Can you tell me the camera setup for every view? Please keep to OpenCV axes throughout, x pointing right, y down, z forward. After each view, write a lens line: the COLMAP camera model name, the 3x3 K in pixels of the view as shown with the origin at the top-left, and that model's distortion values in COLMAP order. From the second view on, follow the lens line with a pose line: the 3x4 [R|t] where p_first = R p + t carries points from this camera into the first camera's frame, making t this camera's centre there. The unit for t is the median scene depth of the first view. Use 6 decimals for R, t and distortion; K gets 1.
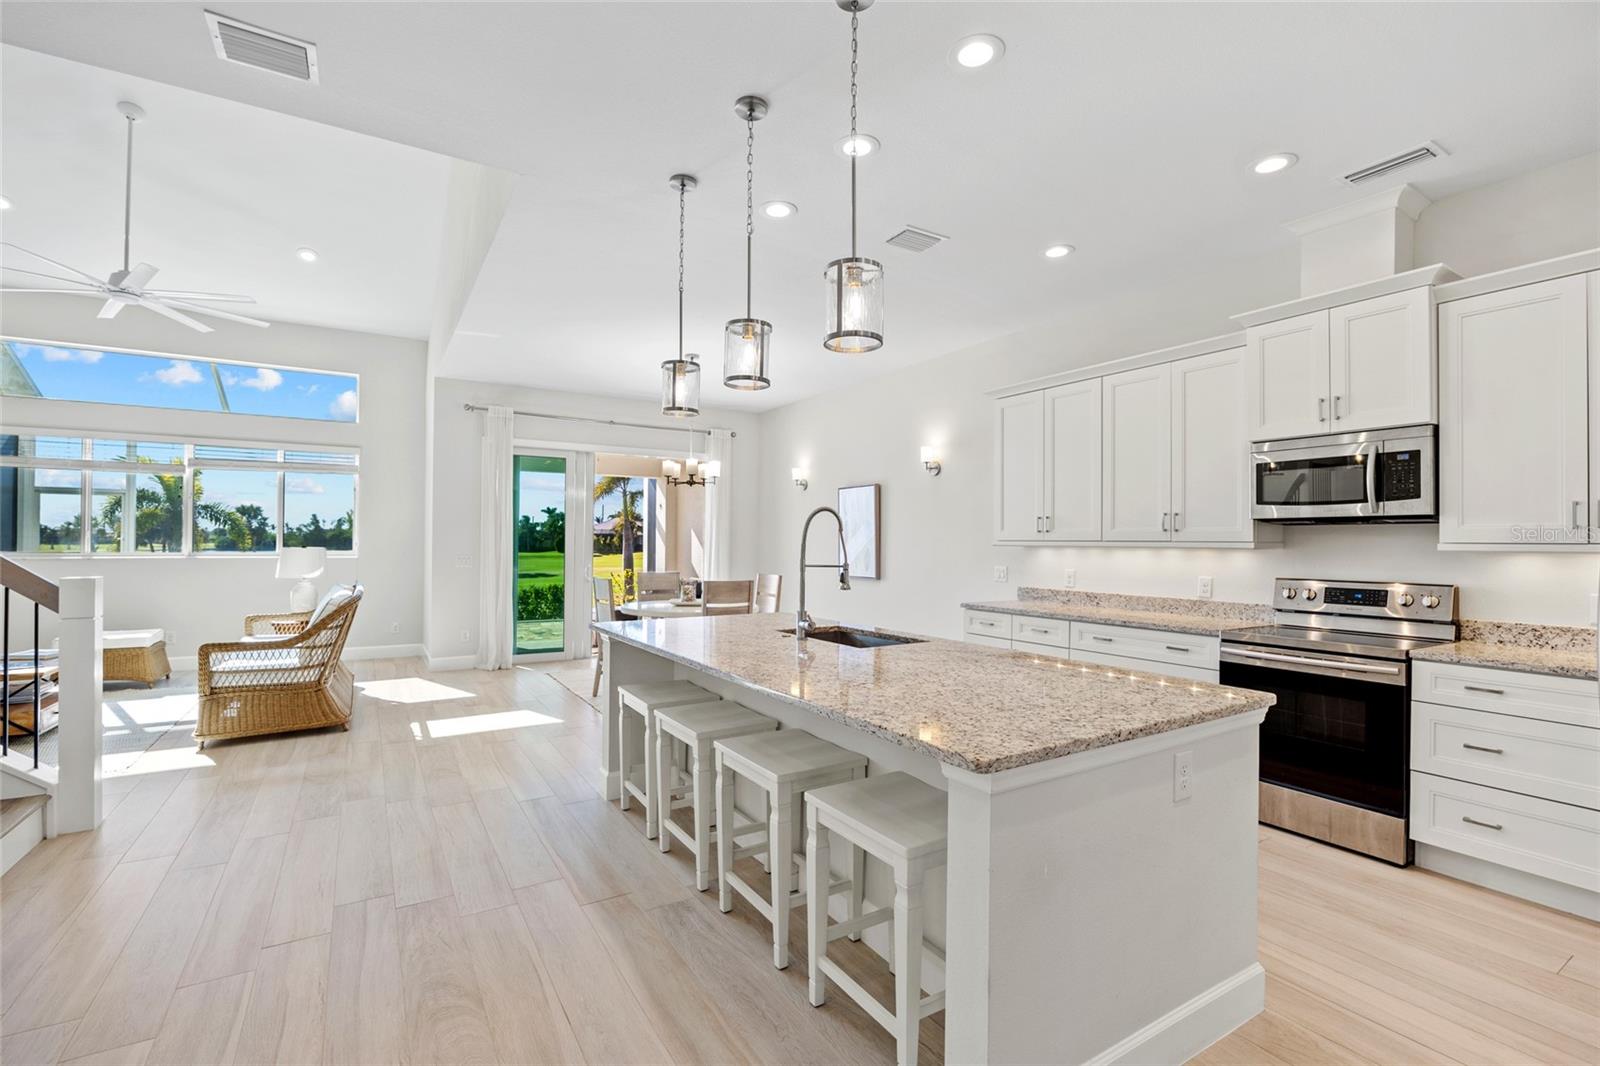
lens RADIAL K [[701.0, 0, 790.2], [0, 701.0, 529.8], [0, 0, 1]] dist [-0.008754, 0.000084]
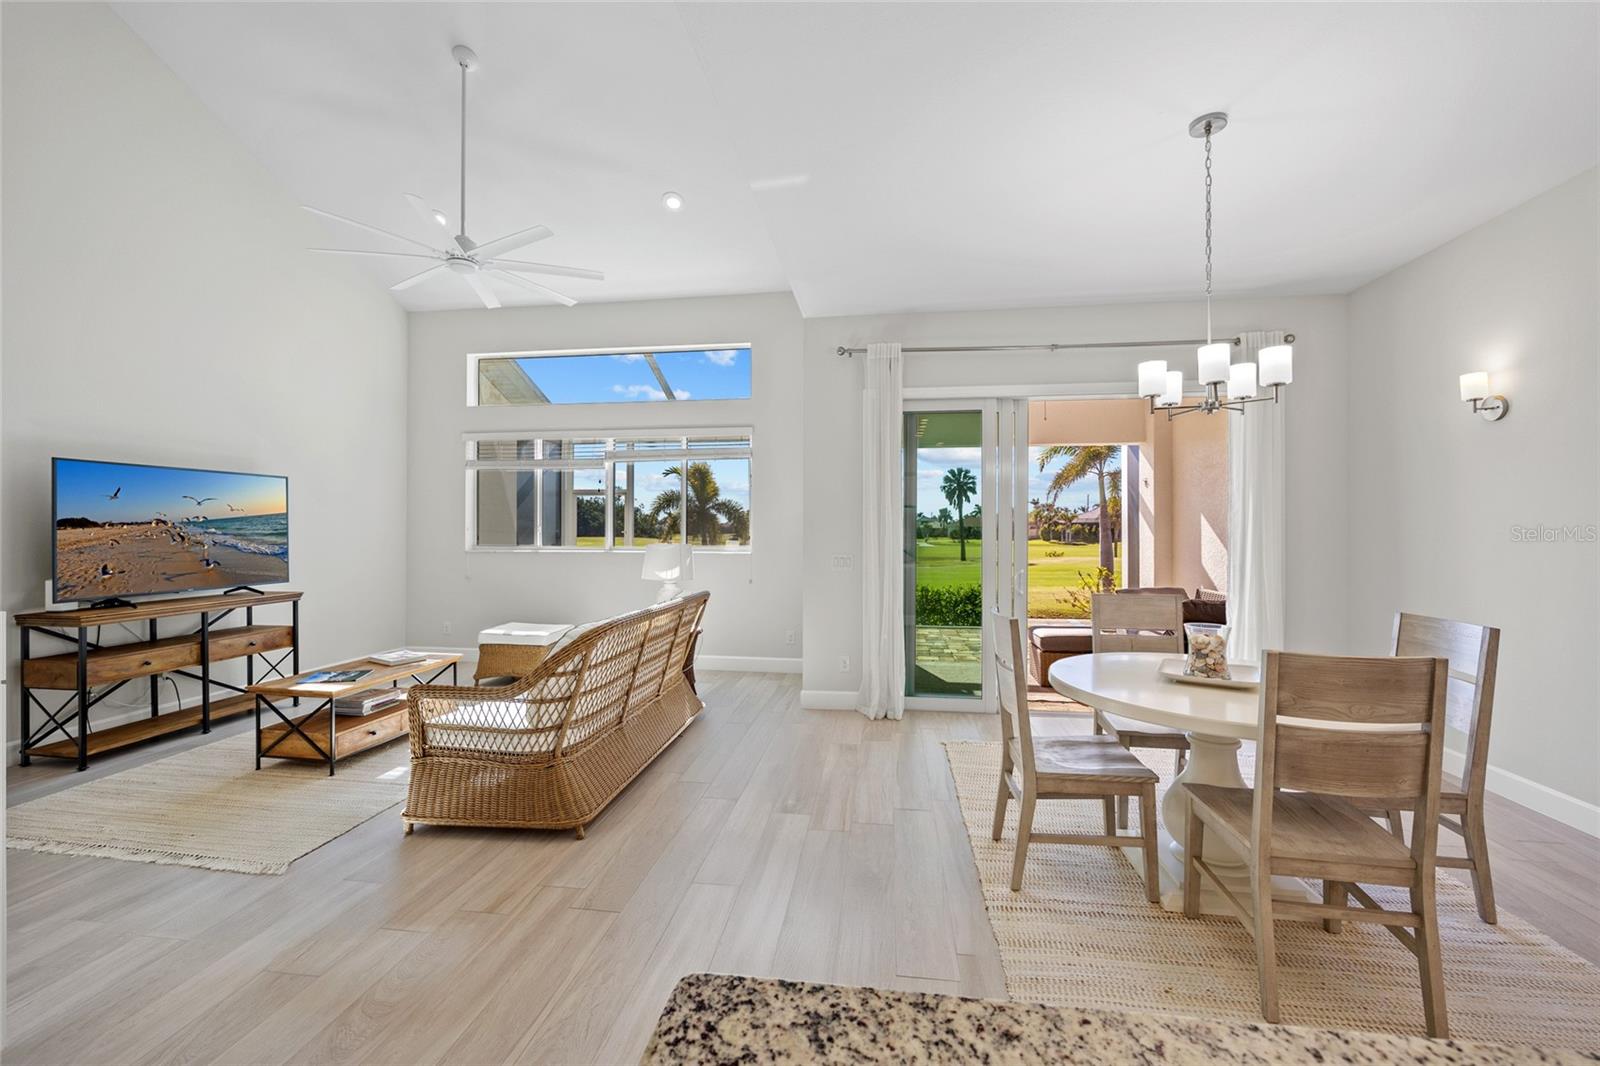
lens RADIAL K [[644.1, 0, 793.9], [0, 644.1, 527.7], [0, 0, 1]] dist [-0.002320, 0.001000]
pose [[0.770657, -0.007098, -0.637211, -0.134425], [0.015177, 0.999859, 0.007217, 0.004856], [0.637070, -0.015233, 0.770656, 0.809057]]
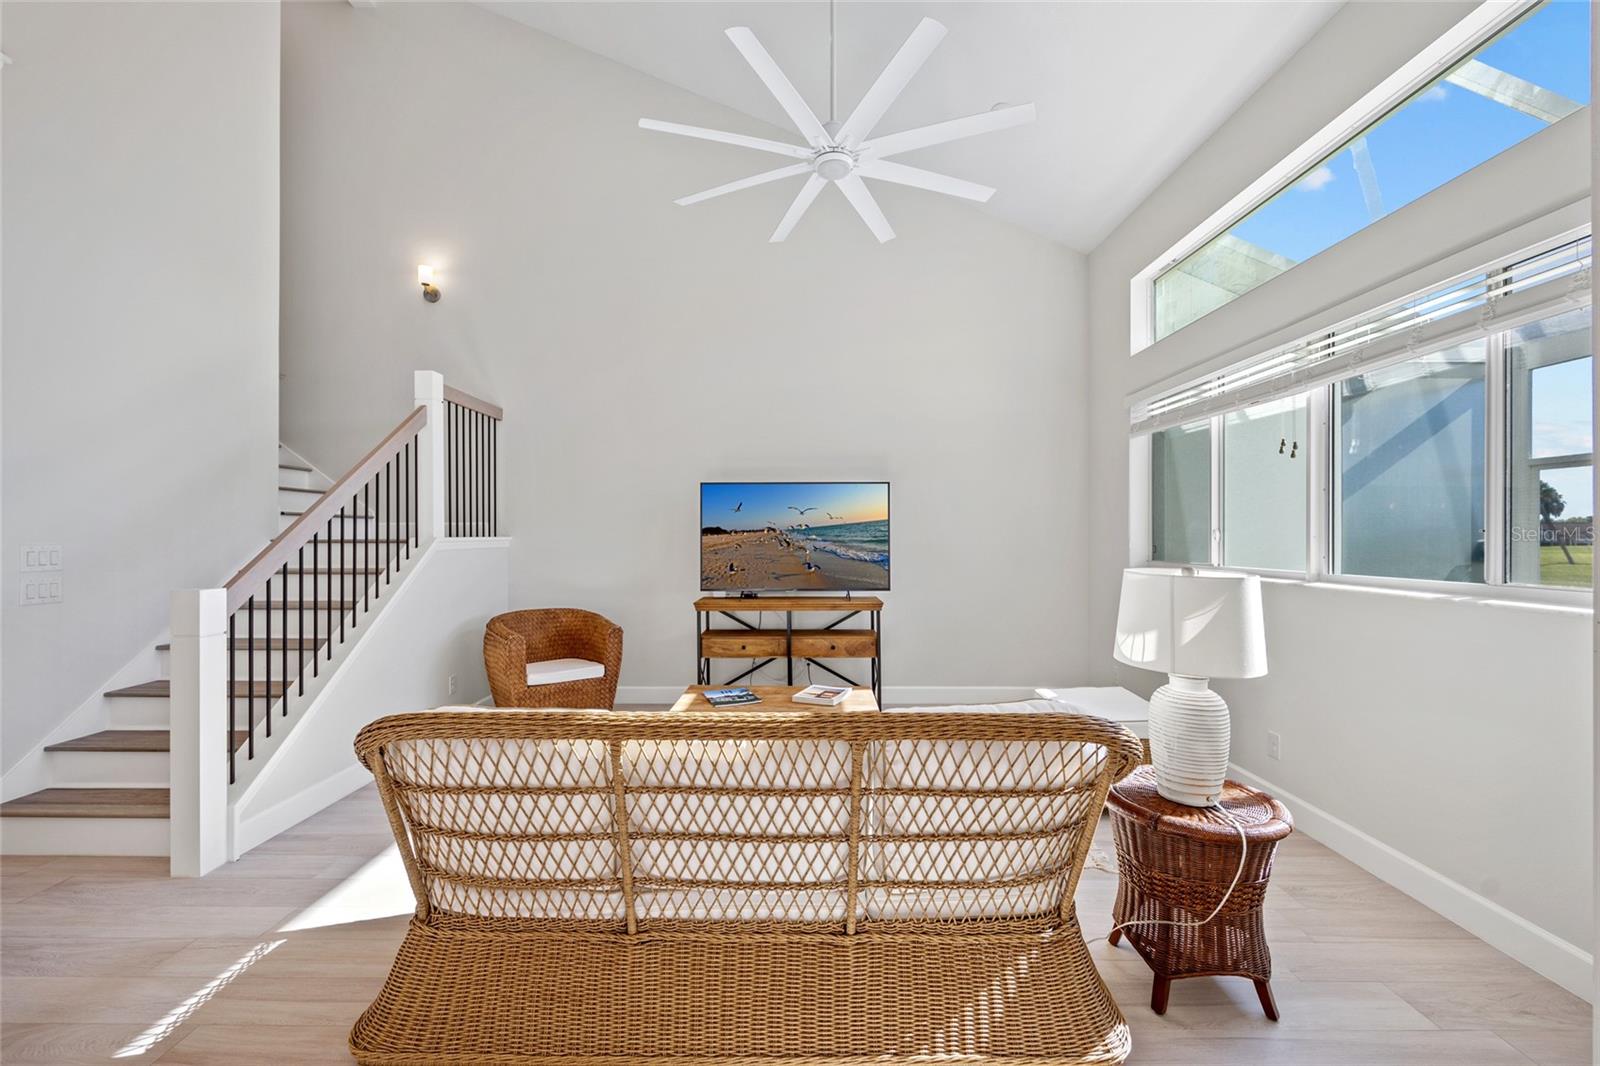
lens RADIAL K [[644.1, 0, 795.4], [0, 644.1, 534.4], [0, 0, 1]] dist [-0.002320, 0.001000]
pose [[-0.532918, -0.010149, -0.846106, -0.570703], [0.011090, 0.999758, -0.018977, 0.020204], [0.846094, -0.019496, -0.532677, 1.647589]]
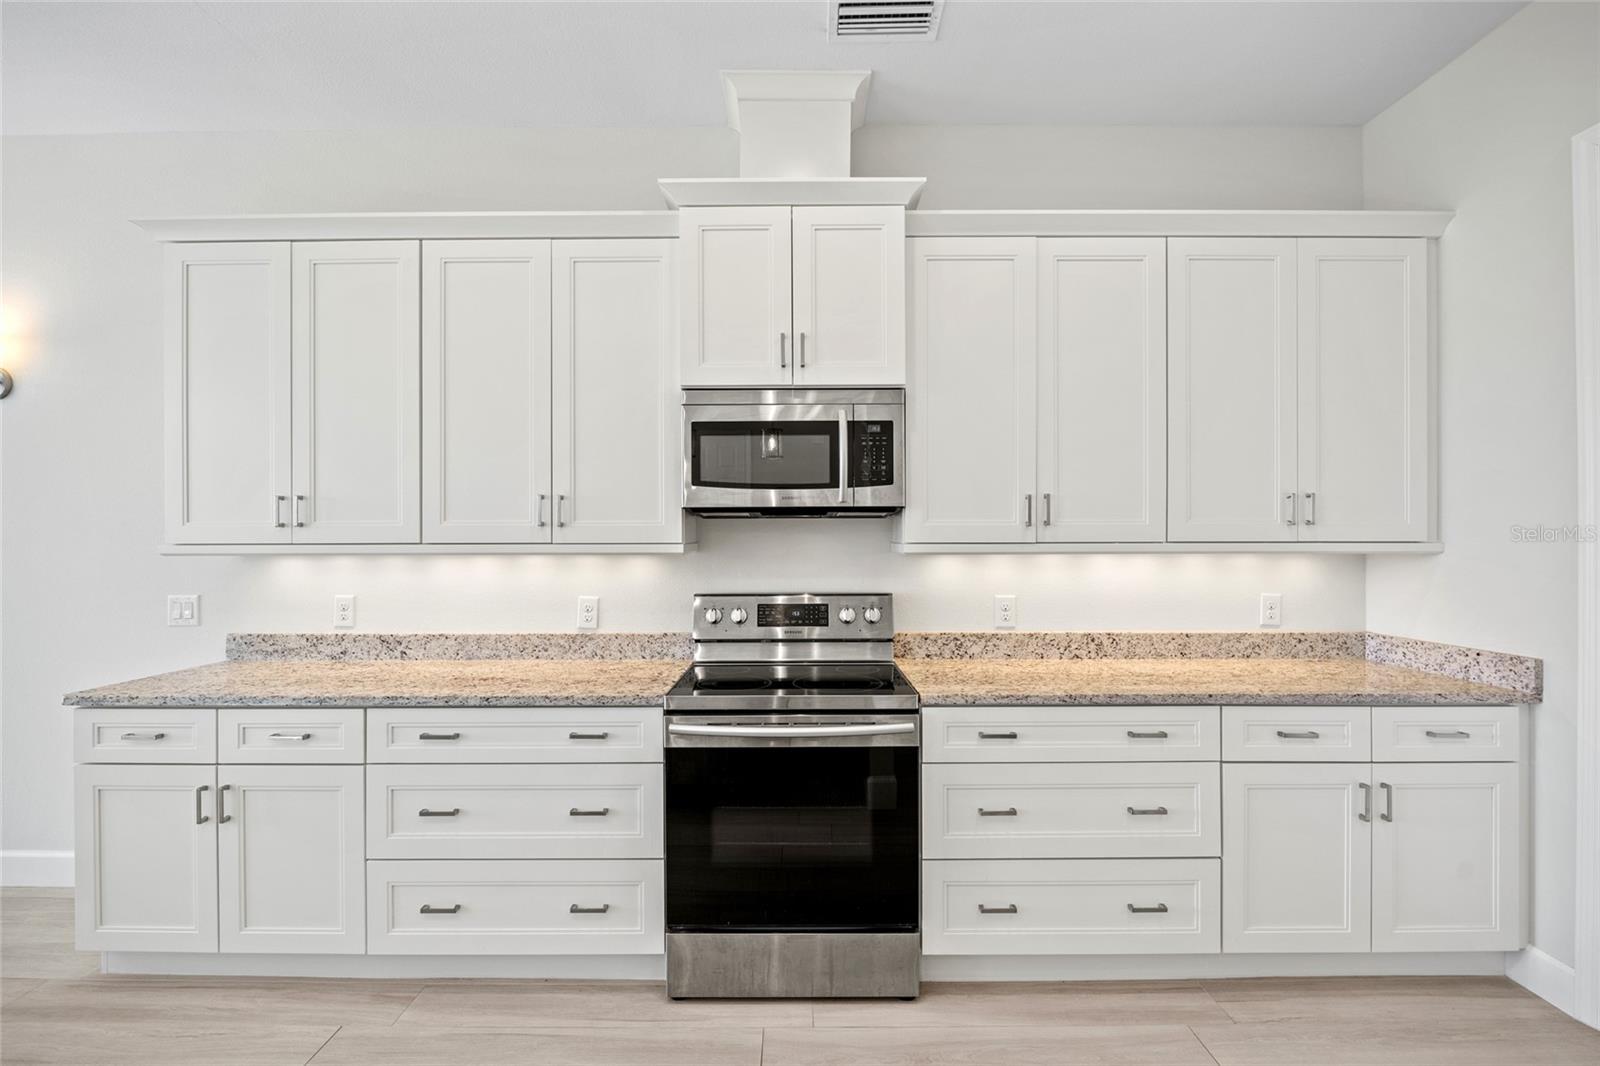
lens RADIAL K [[701.0, 0, 800.5], [0, 701.0, 534.2], [0, 0, 1]] dist [-0.008754, 0.000084]
pose [[0.518585, -0.008180, 0.854987, 0.149537], [-0.007404, 0.999874, 0.014057, -0.000752], [-0.854994, -0.013620, 0.518459, 0.519276]]
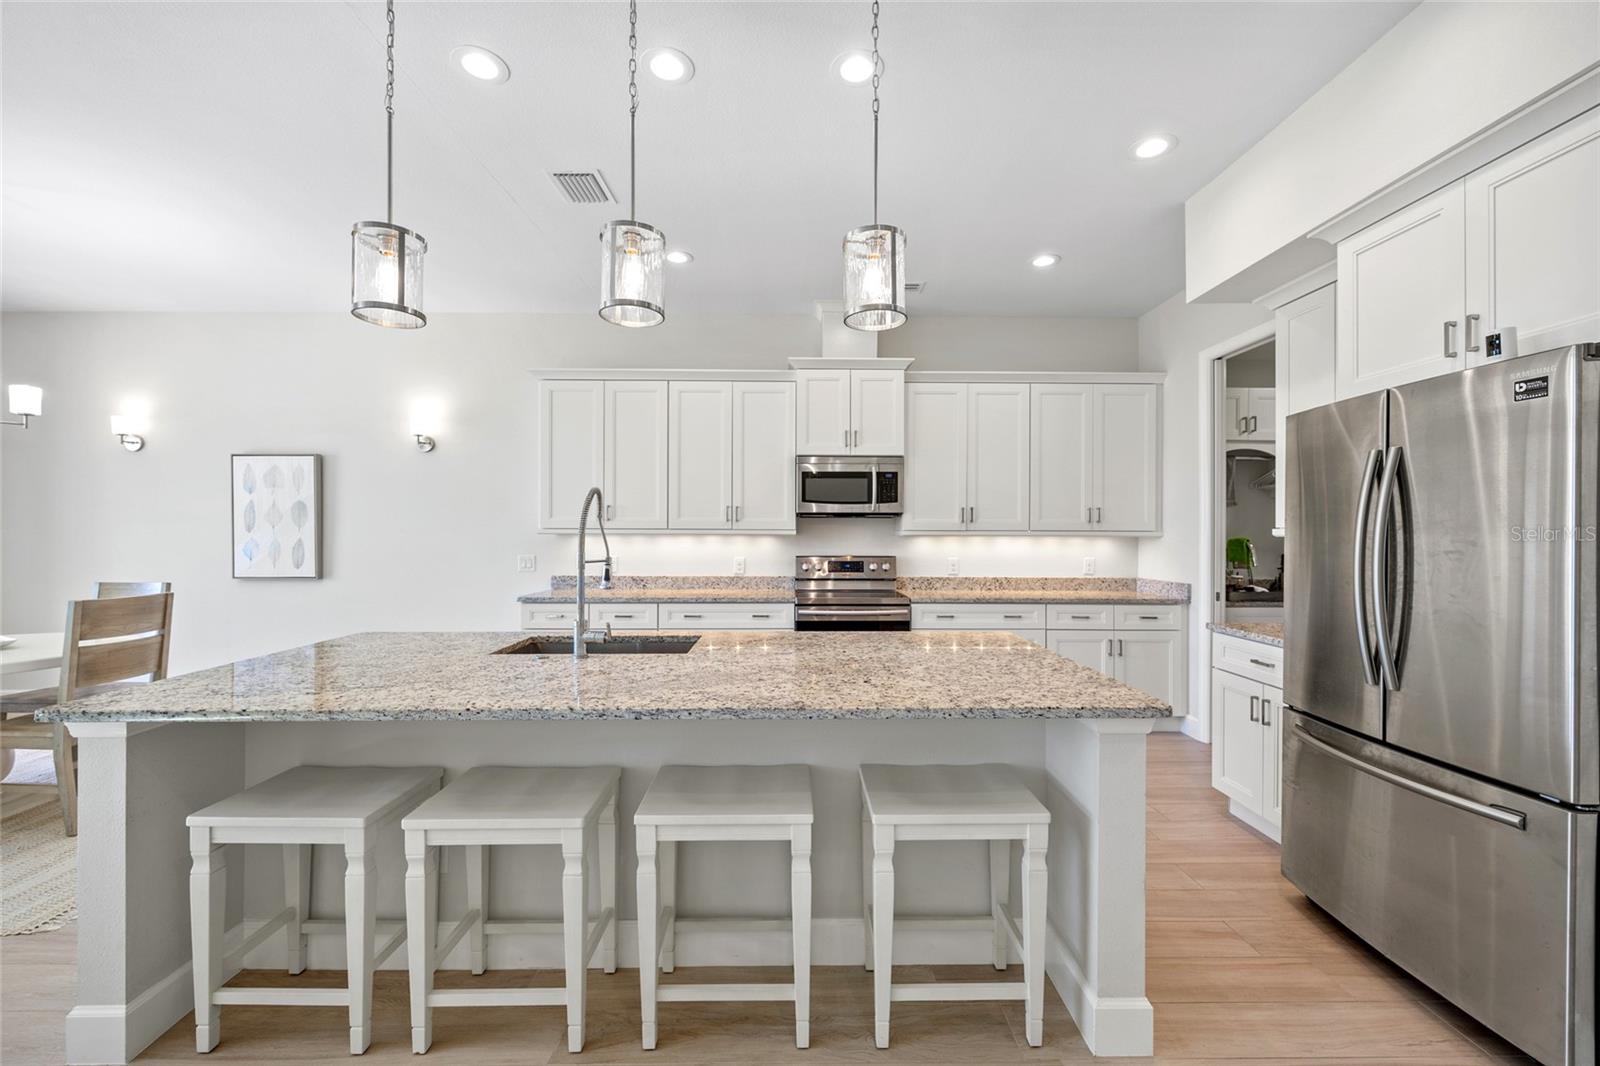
lens RADIAL K [[644.1, 0, 792.6], [0, 644.1, 525.5], [0, 0, 1]] dist [-0.002320, 0.001000]
pose [[0.515758, 0.002970, 0.856729, -0.362819], [-0.014153, 0.999887, 0.005053, 0.002945], [-0.856617, -0.014731, 0.515742, 0.335415]]
